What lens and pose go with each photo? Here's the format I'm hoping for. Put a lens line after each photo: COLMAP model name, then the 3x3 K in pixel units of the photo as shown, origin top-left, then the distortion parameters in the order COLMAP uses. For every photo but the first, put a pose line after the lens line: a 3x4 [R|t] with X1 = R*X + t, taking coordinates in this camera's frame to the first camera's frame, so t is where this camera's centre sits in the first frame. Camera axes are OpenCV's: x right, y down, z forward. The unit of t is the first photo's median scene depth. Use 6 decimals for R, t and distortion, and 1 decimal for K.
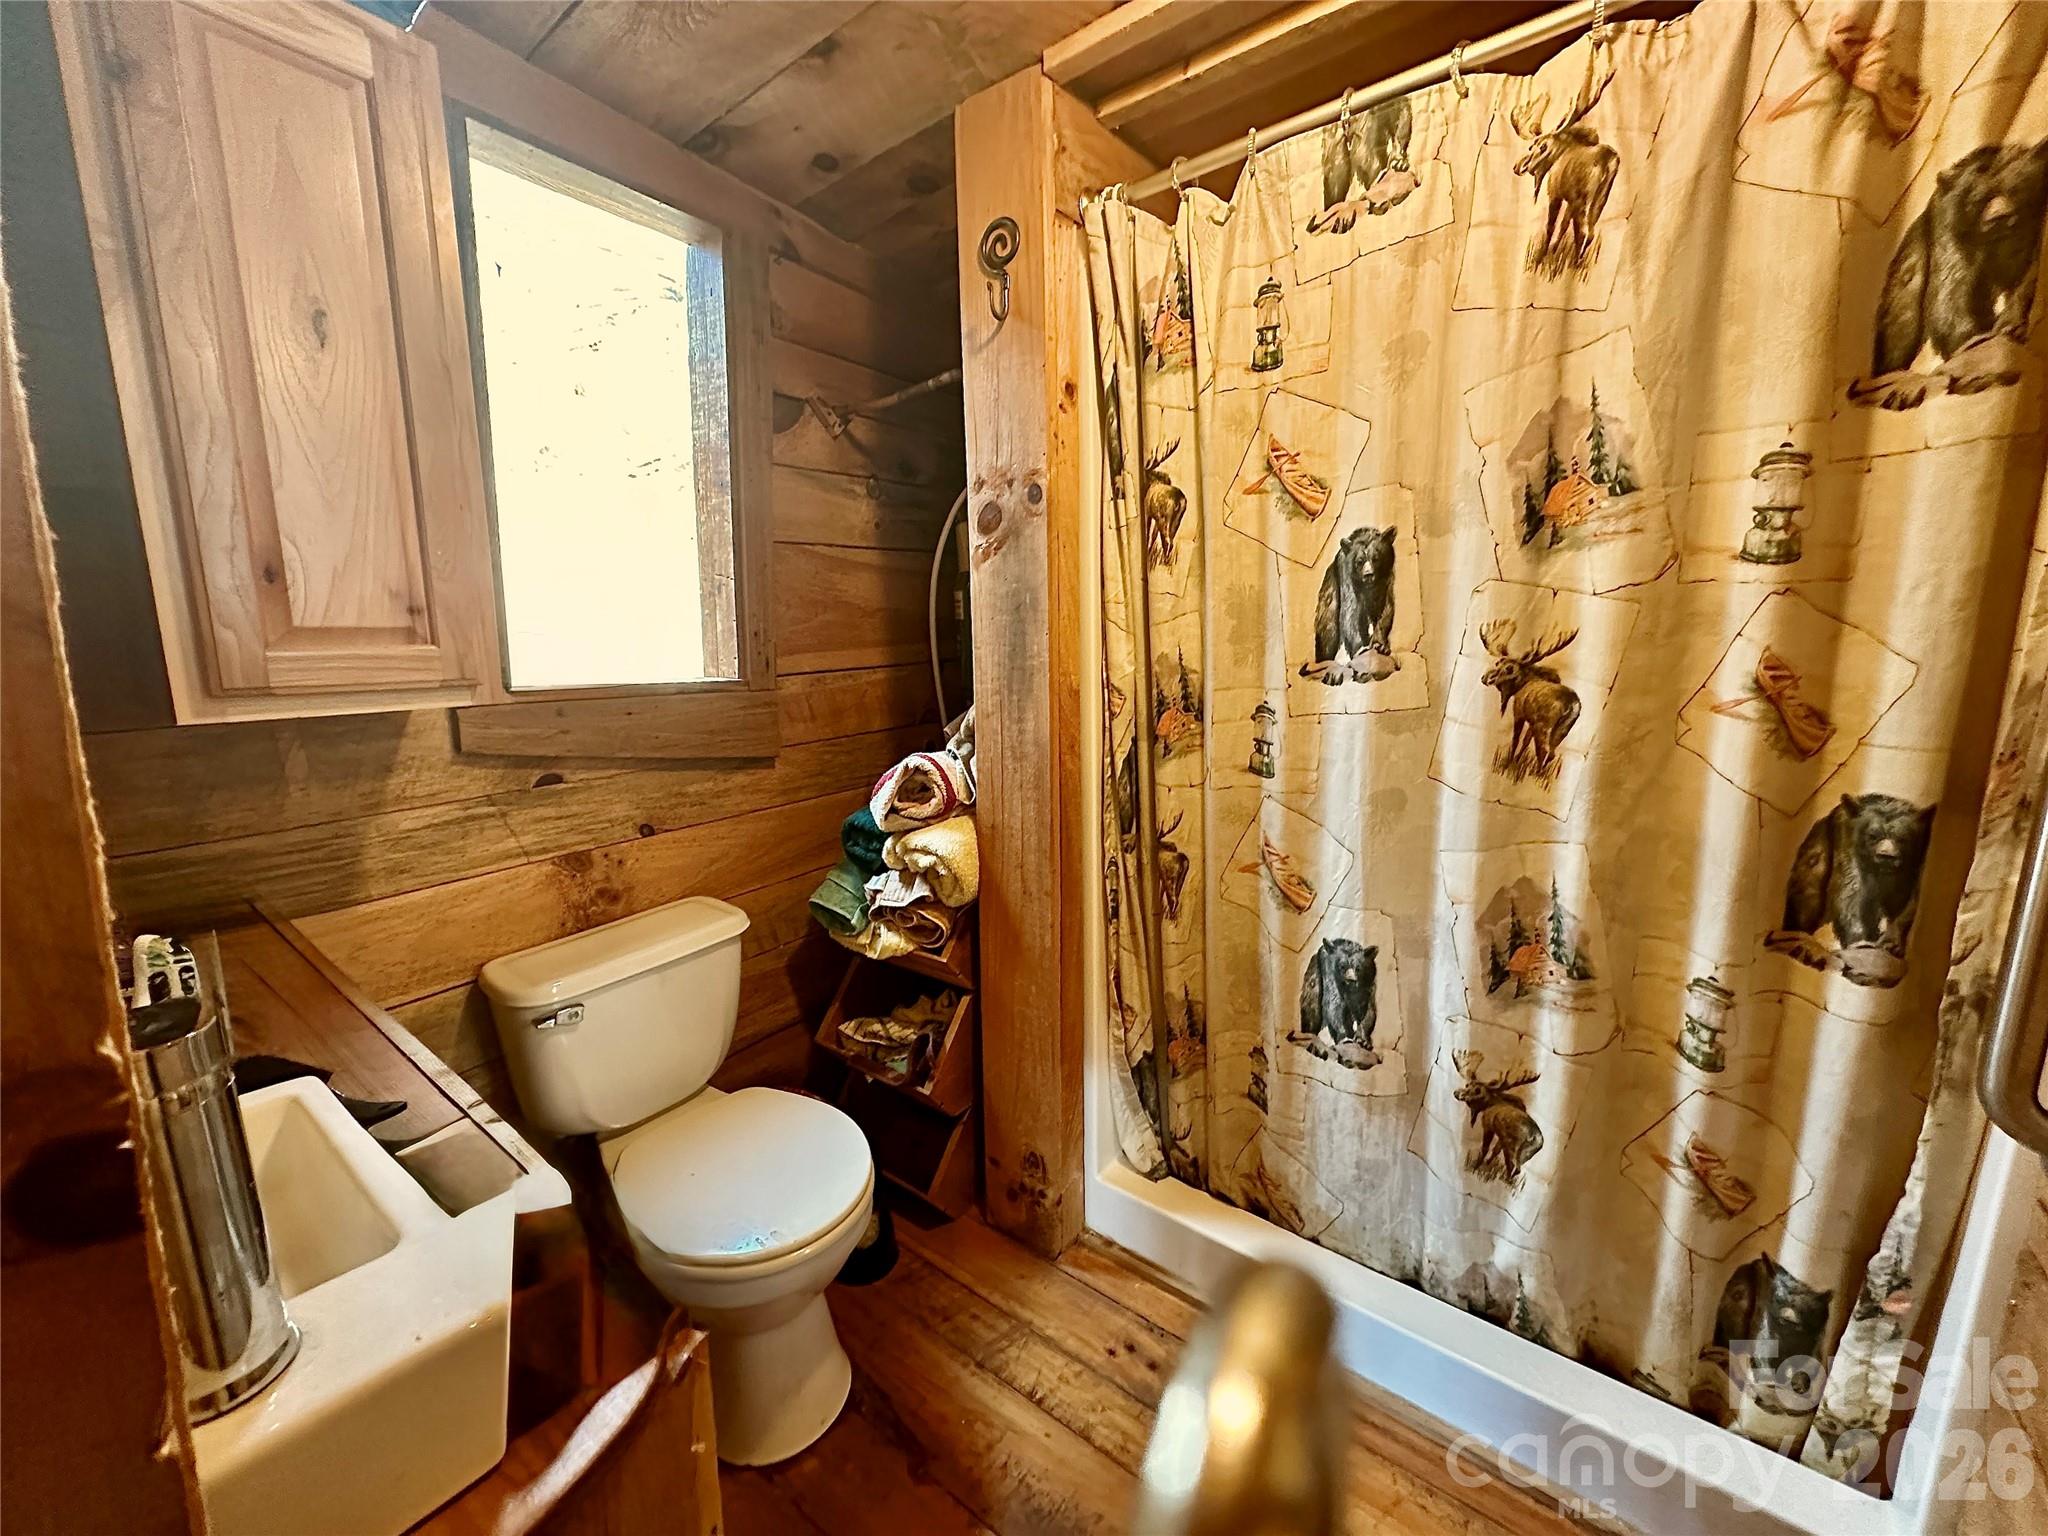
lens RADIAL K [[812.6, 0, 1021.8], [0, 812.6, 771.6], [0, 0, 1]] dist [-0.001486, -0.000275]
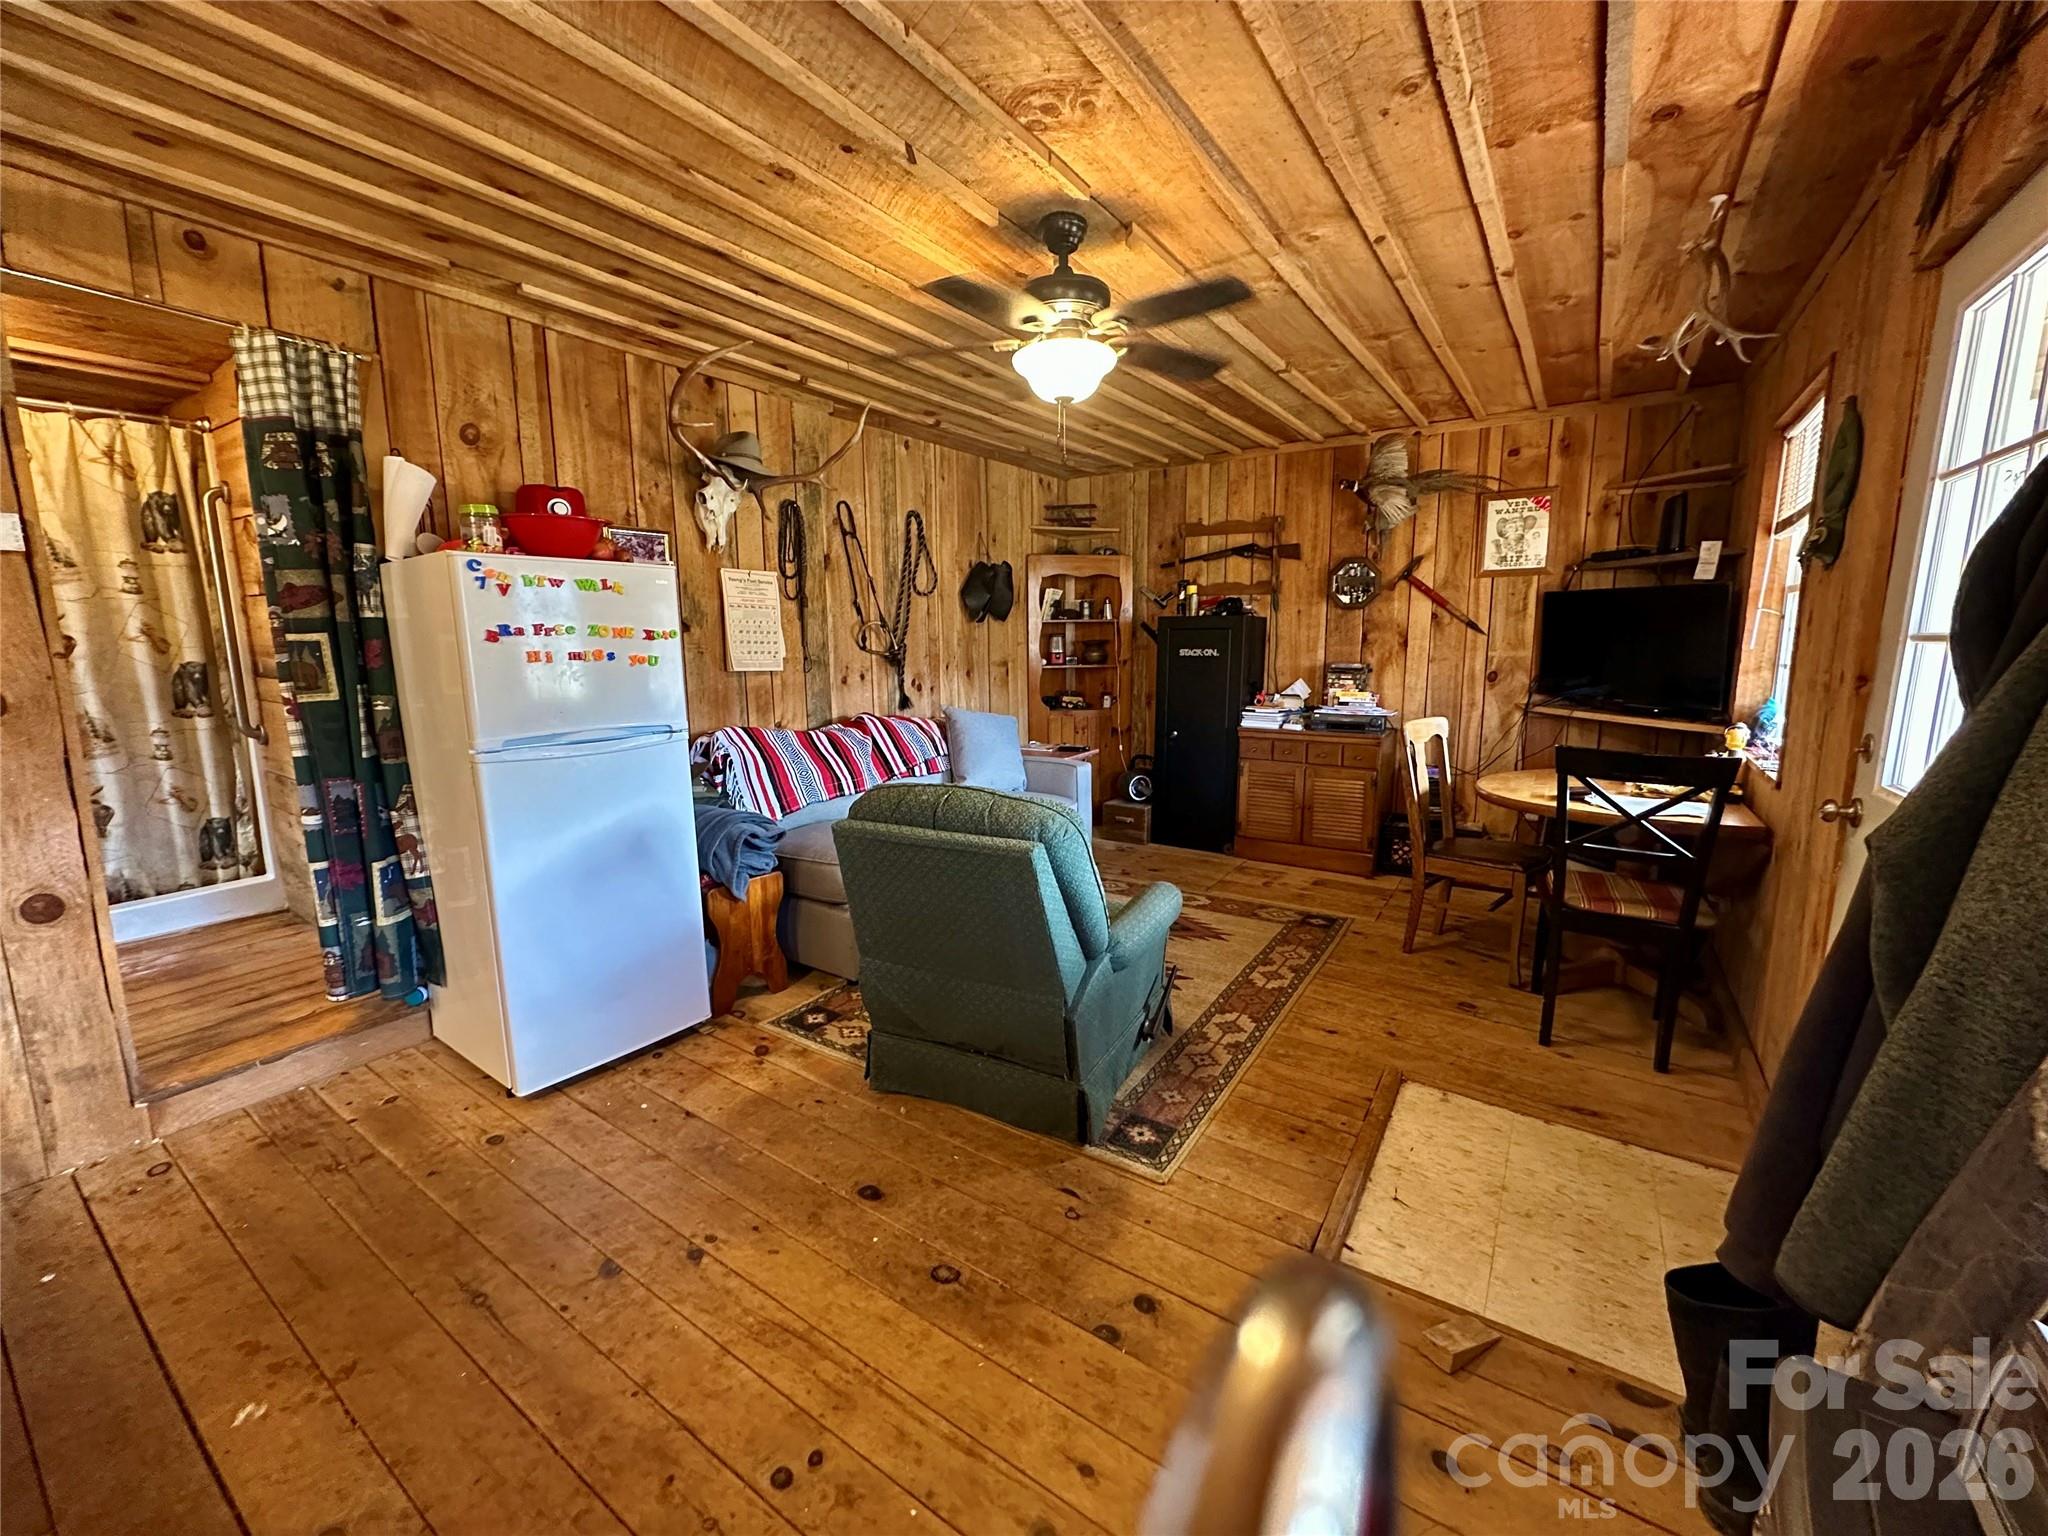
lens RADIAL K [[812.6, 0, 1021.8], [0, 812.6, 771.6], [0, 0, 1]] dist [-0.001486, -0.000275]
pose [[-0.058381, -0.156547, 0.985944, -2.548592], [0.182385, 0.969333, 0.164709, 0.537288], [-0.981492, 0.189437, -0.028039, -2.224754]]
